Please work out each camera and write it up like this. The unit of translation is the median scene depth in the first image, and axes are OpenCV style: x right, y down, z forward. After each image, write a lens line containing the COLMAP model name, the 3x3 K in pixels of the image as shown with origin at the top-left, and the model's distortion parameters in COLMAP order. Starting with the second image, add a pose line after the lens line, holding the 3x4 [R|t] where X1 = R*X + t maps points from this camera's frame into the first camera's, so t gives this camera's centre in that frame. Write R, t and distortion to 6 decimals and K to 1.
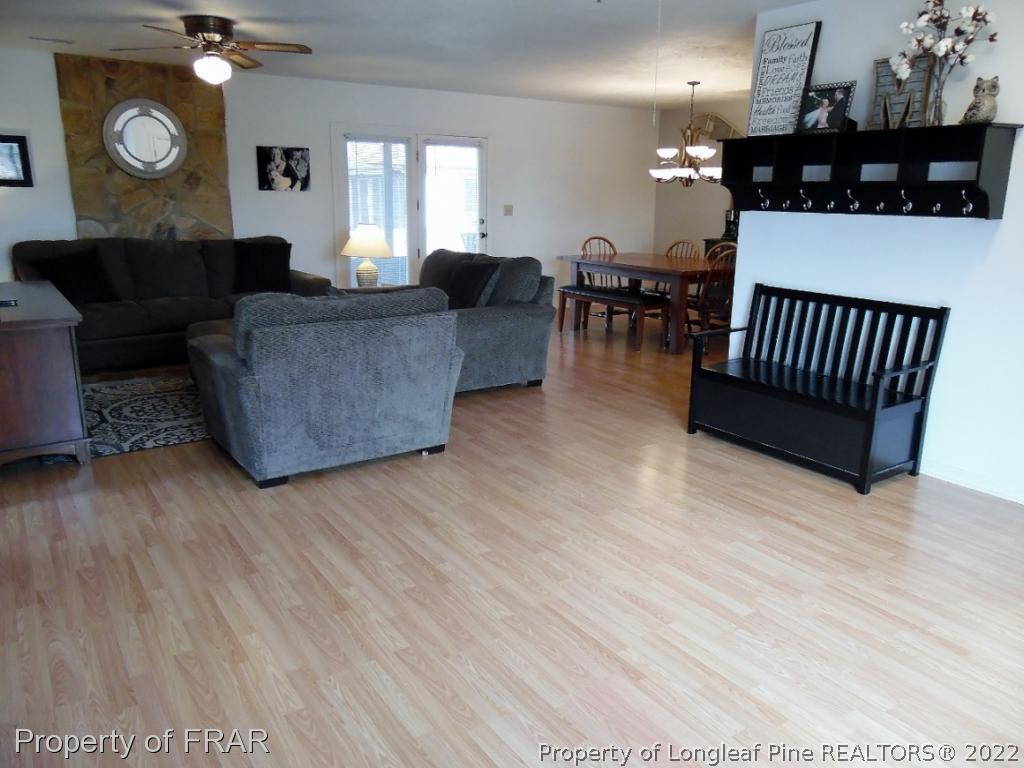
lens RADIAL K [[774.1, 0, 516.3], [0, 774.1, 386.4], [0, 0, 1]] dist [-0.019180, 0.038515]
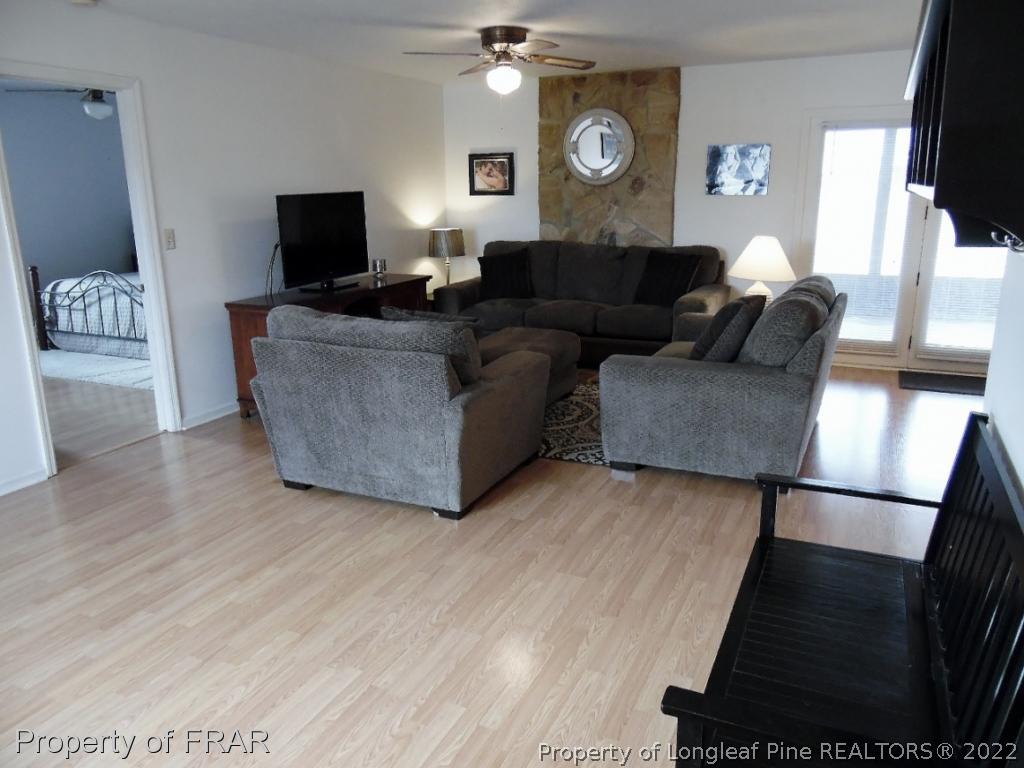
lens RADIAL K [[774.1, 0, 514.2], [0, 774.1, 380.8], [0, 0, 1]] dist [-0.019180, 0.038515]
pose [[0.501278, 0.194873, -0.843057, 0.392361], [-0.194327, 0.974775, 0.109774, -0.106007], [0.843183, 0.108802, 0.526502, 0.390632]]
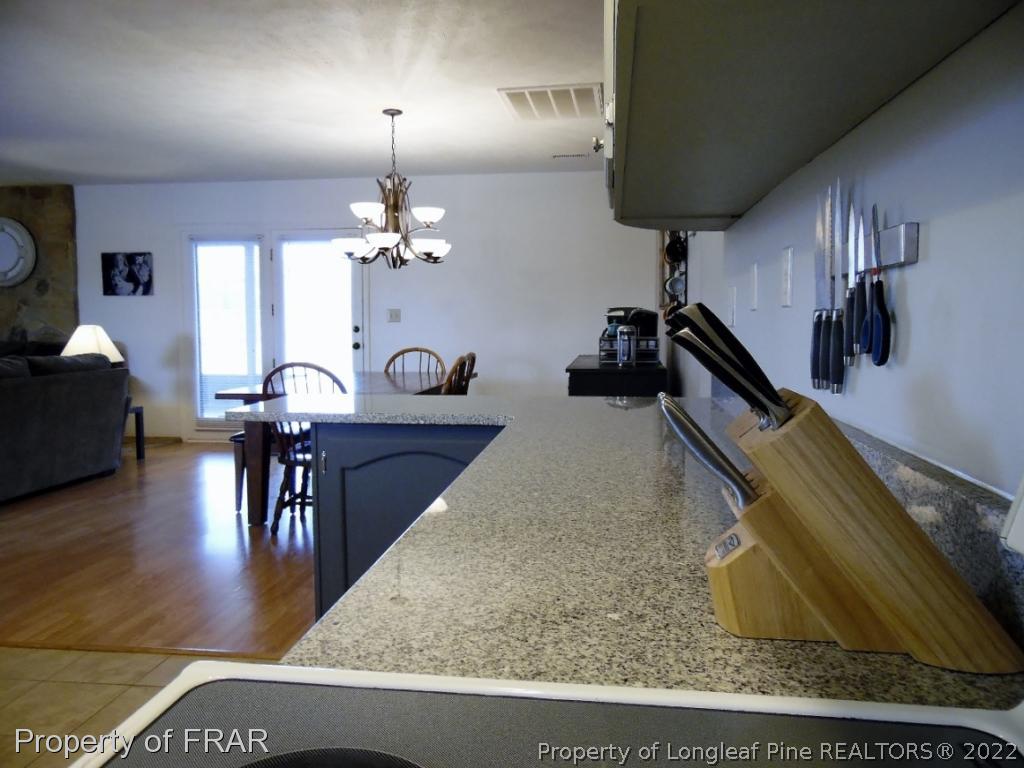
lens RADIAL K [[774.1, 0, 511.2], [0, 774.1, 385.2], [0, 0, 1]] dist [-0.019180, 0.038515]
pose [[0.749911, 0.045175, -0.659994, 0.804882], [-0.150745, 0.983088, -0.103992, -0.124558], [0.644134, 0.177475, 0.744039, 0.668501]]
